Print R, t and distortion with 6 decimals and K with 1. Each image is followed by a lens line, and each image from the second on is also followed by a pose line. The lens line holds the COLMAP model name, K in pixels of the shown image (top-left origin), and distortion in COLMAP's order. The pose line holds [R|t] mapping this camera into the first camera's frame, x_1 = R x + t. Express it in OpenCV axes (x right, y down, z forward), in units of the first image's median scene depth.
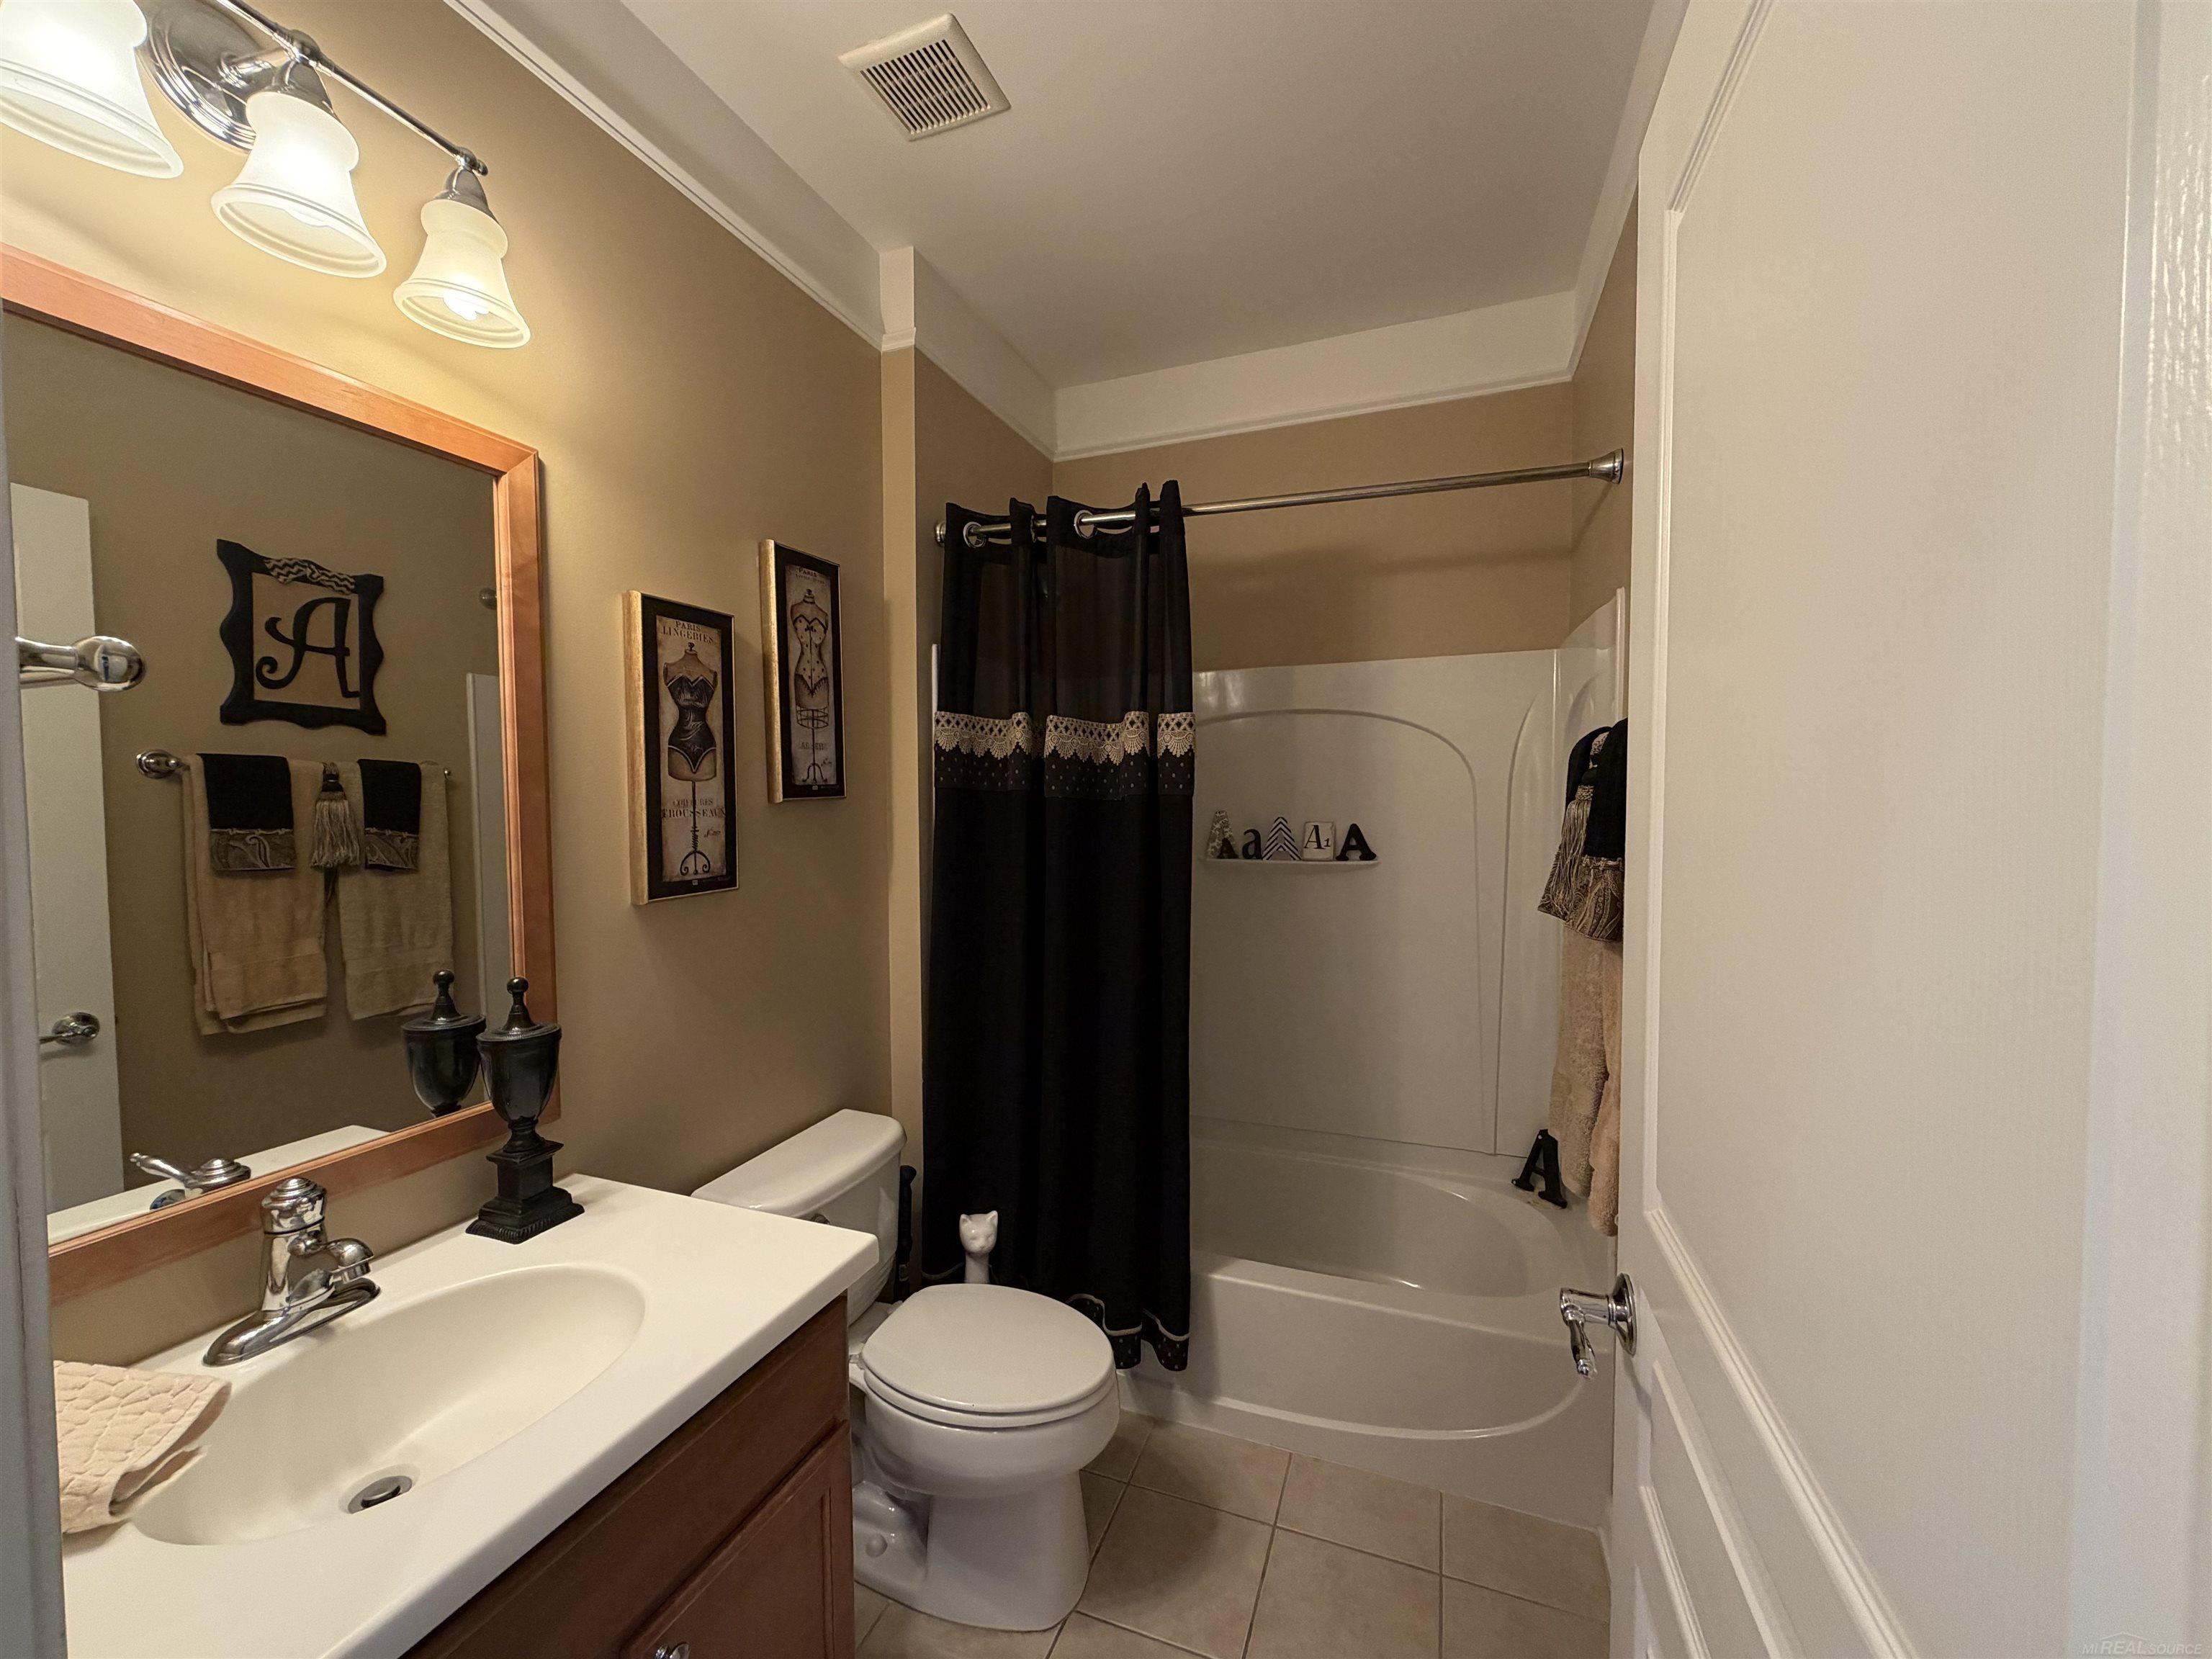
lens RADIAL K [[888.8, 0, 1099.6], [0, 888.8, 833.0], [0, 0, 1]] dist [0.001634, -0.000184]
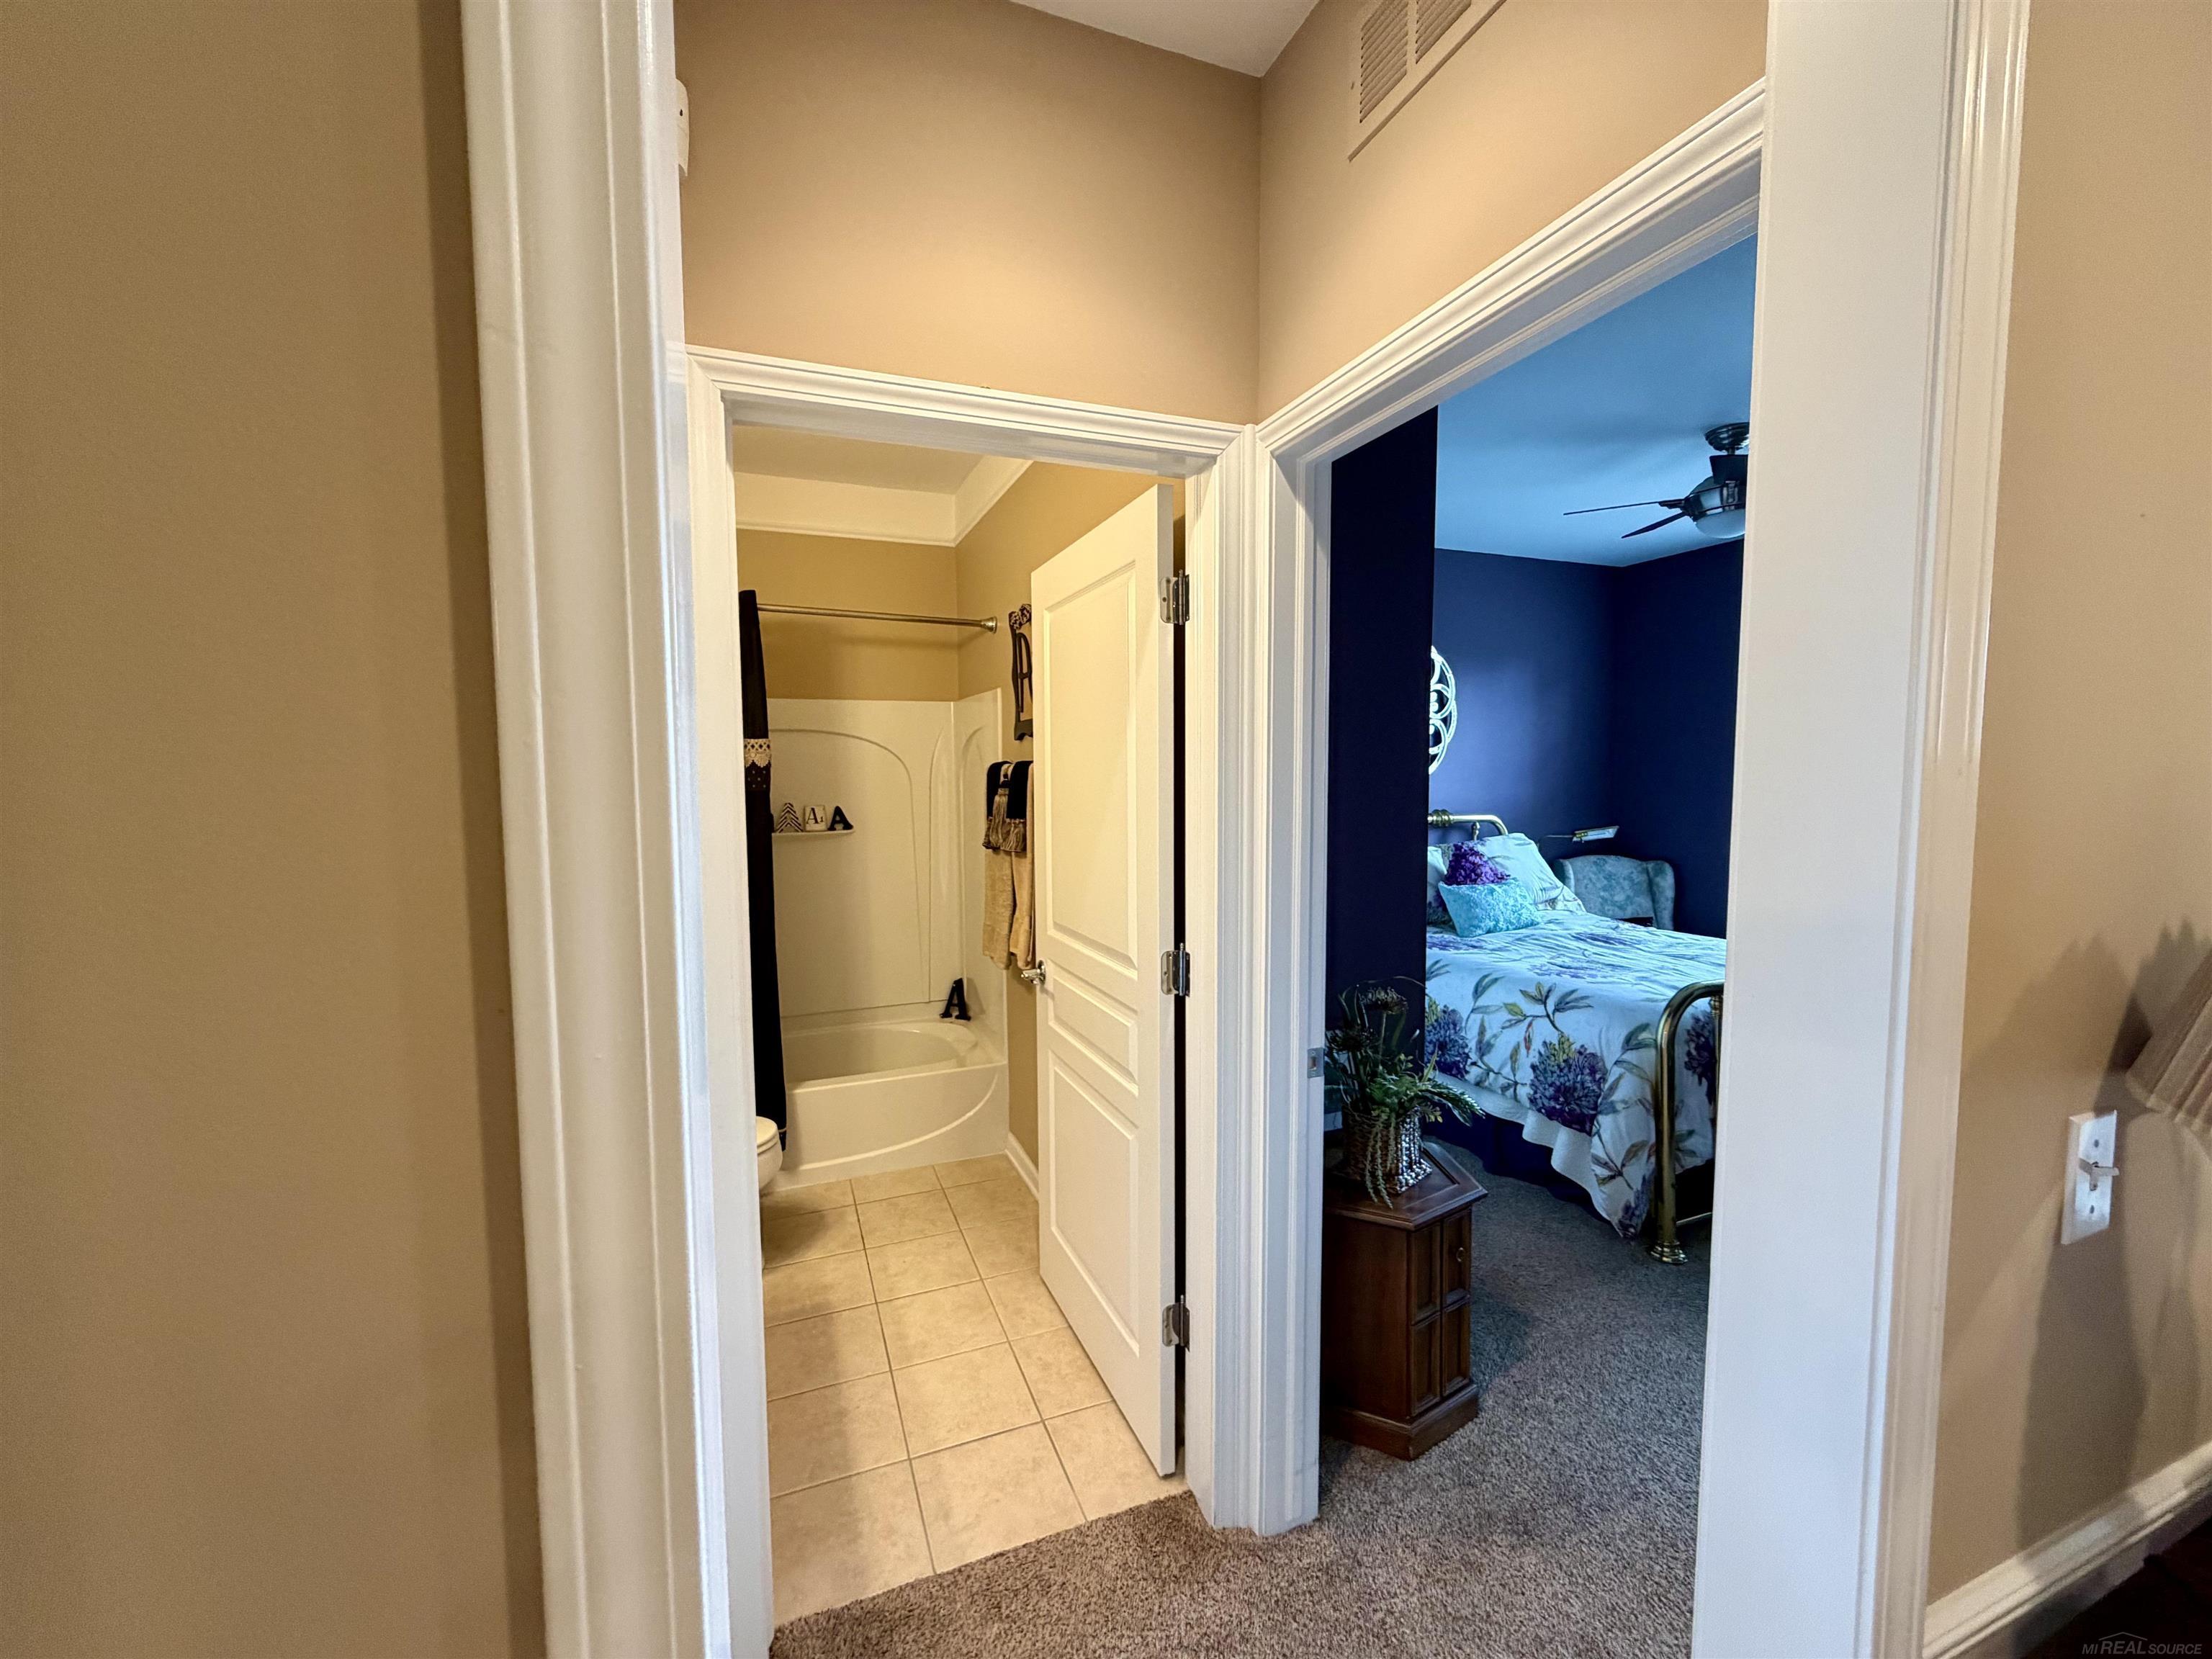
lens RADIAL K [[888.8, 0, 1104.9], [0, 888.8, 834.8], [0, 0, 1]] dist [0.001634, -0.000184]
pose [[0.738003, -0.050595, 0.672898, -0.427529], [0.030597, 0.998669, 0.041533, -0.011253], [-0.674104, -0.010063, 0.738568, -0.459615]]
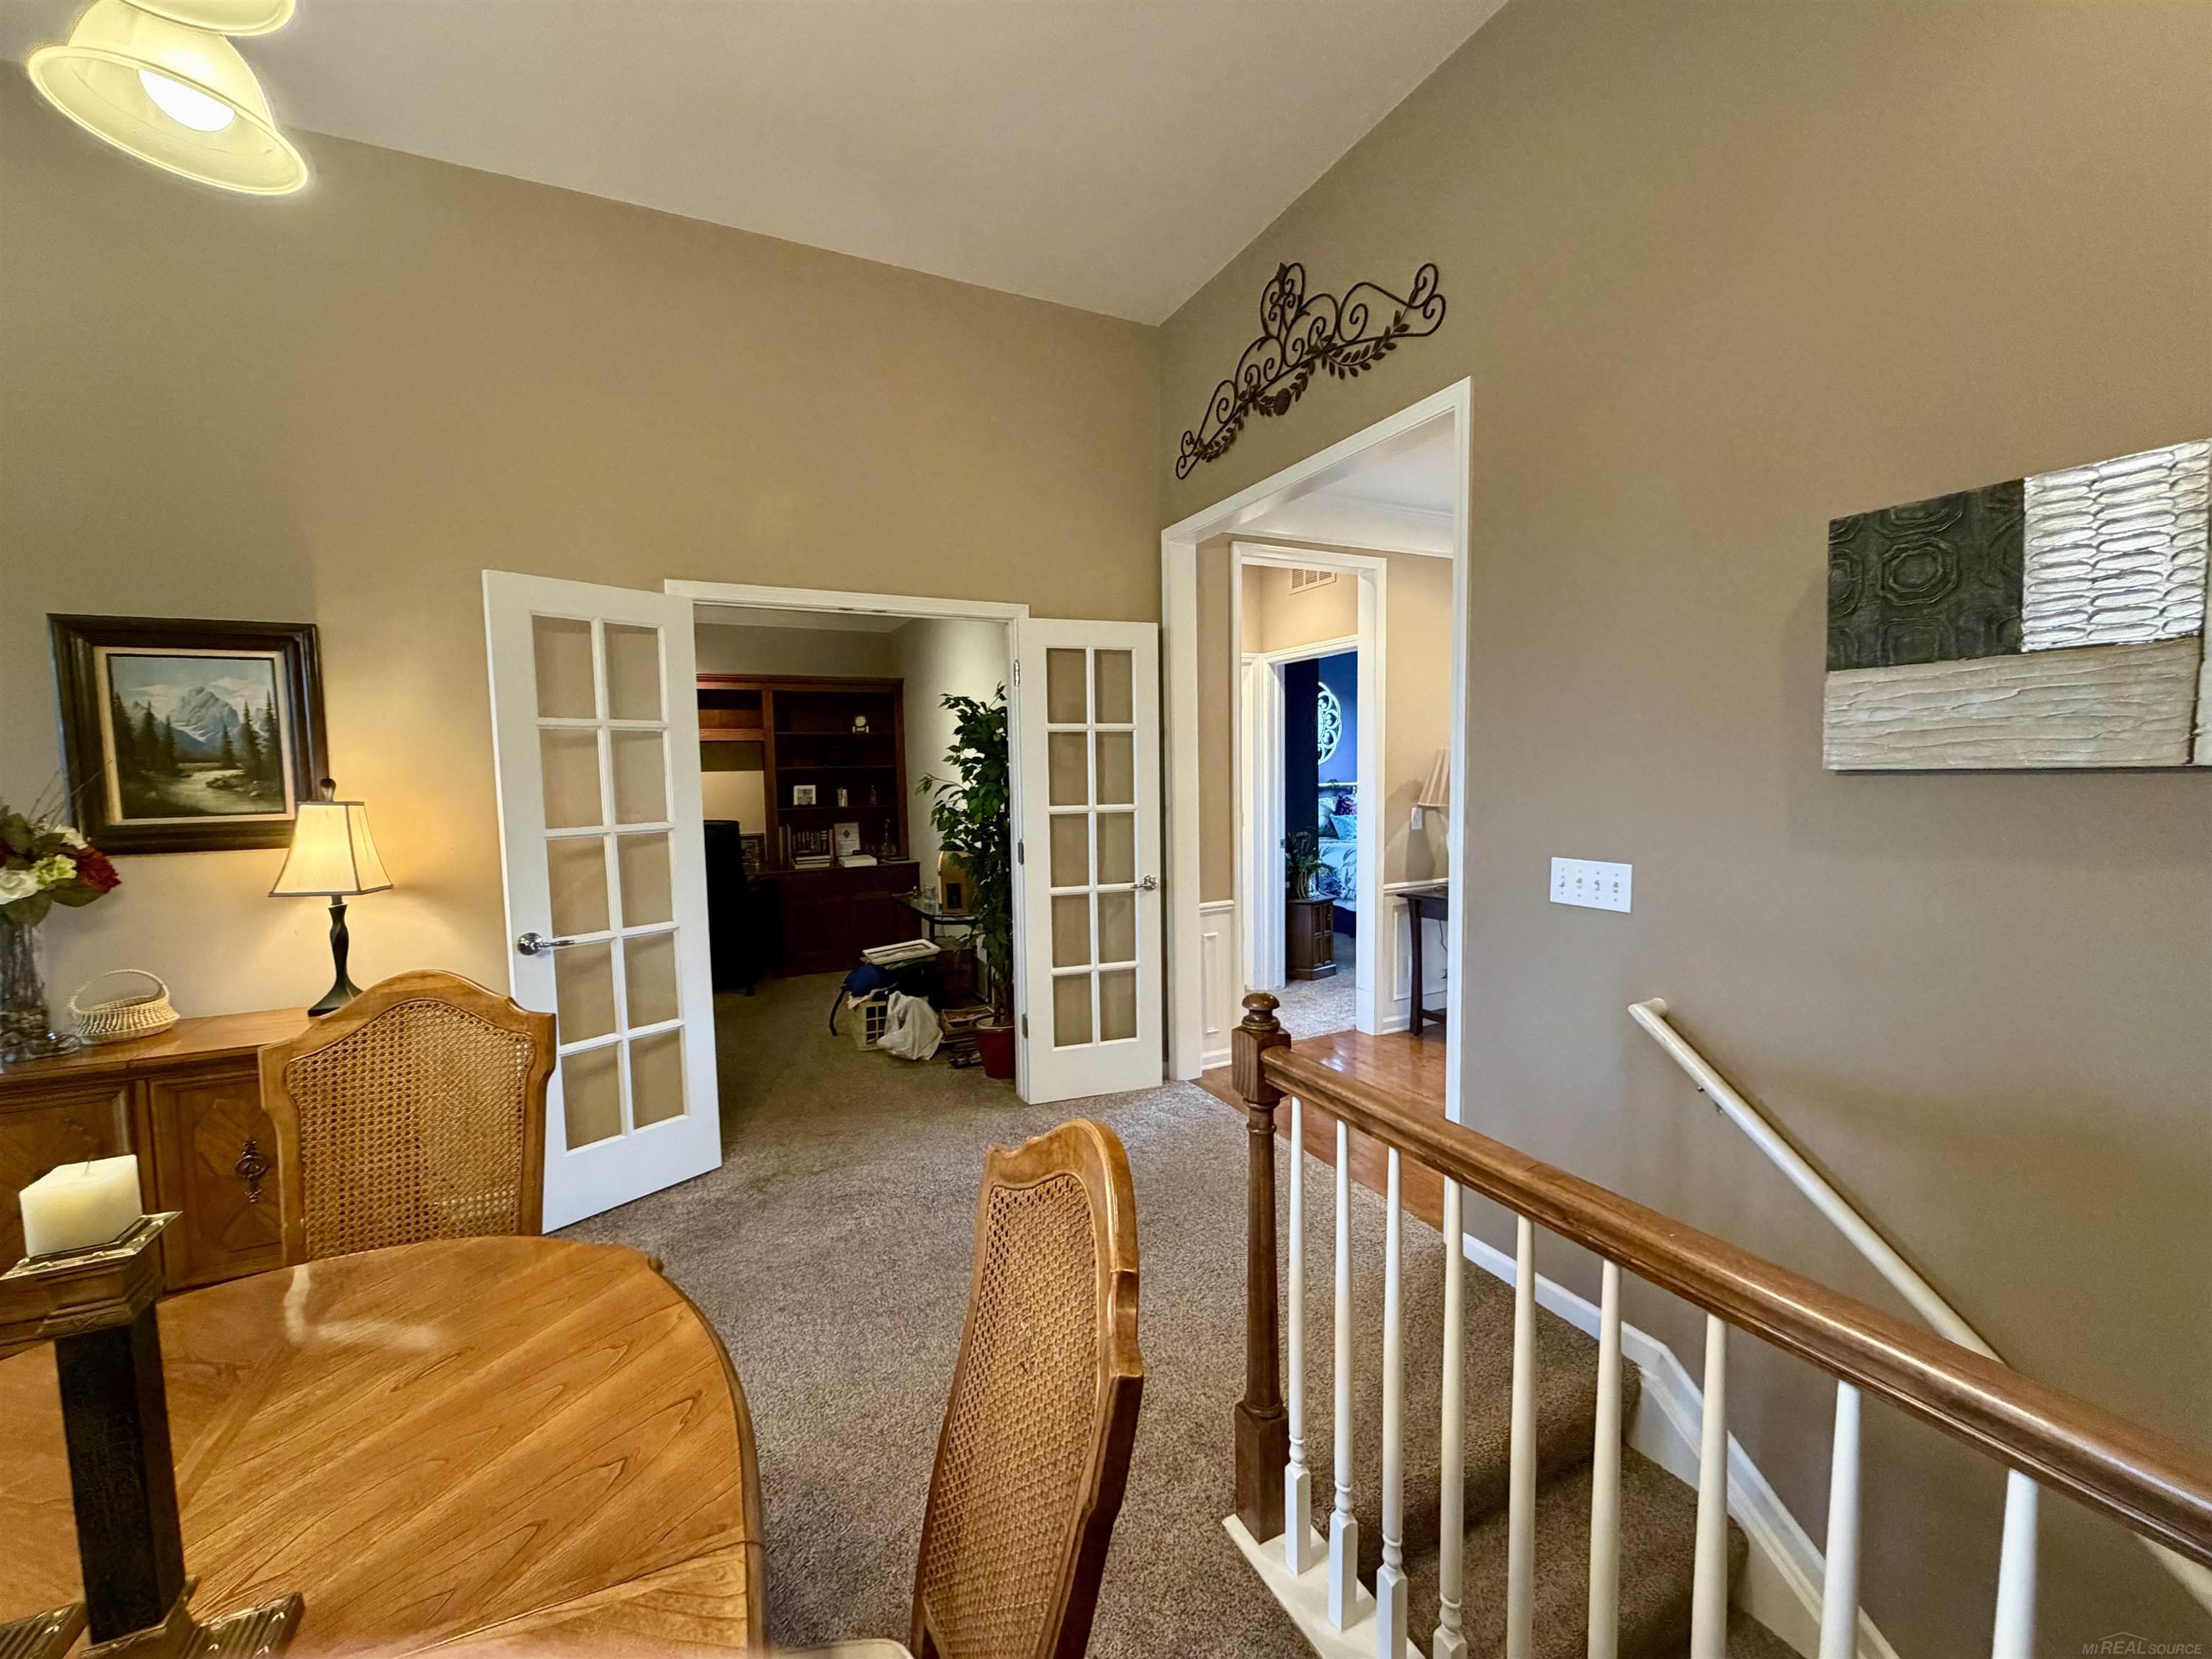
lens RADIAL K [[888.8, 0, 1103.7], [0, 888.8, 828.4], [0, 0, 1]] dist [0.001634, -0.000184]
pose [[0.679882, -0.061326, 0.730753, -1.621869], [0.042969, 0.998116, 0.043786, 0.031895], [-0.732062, 0.001630, 0.681237, -1.159419]]
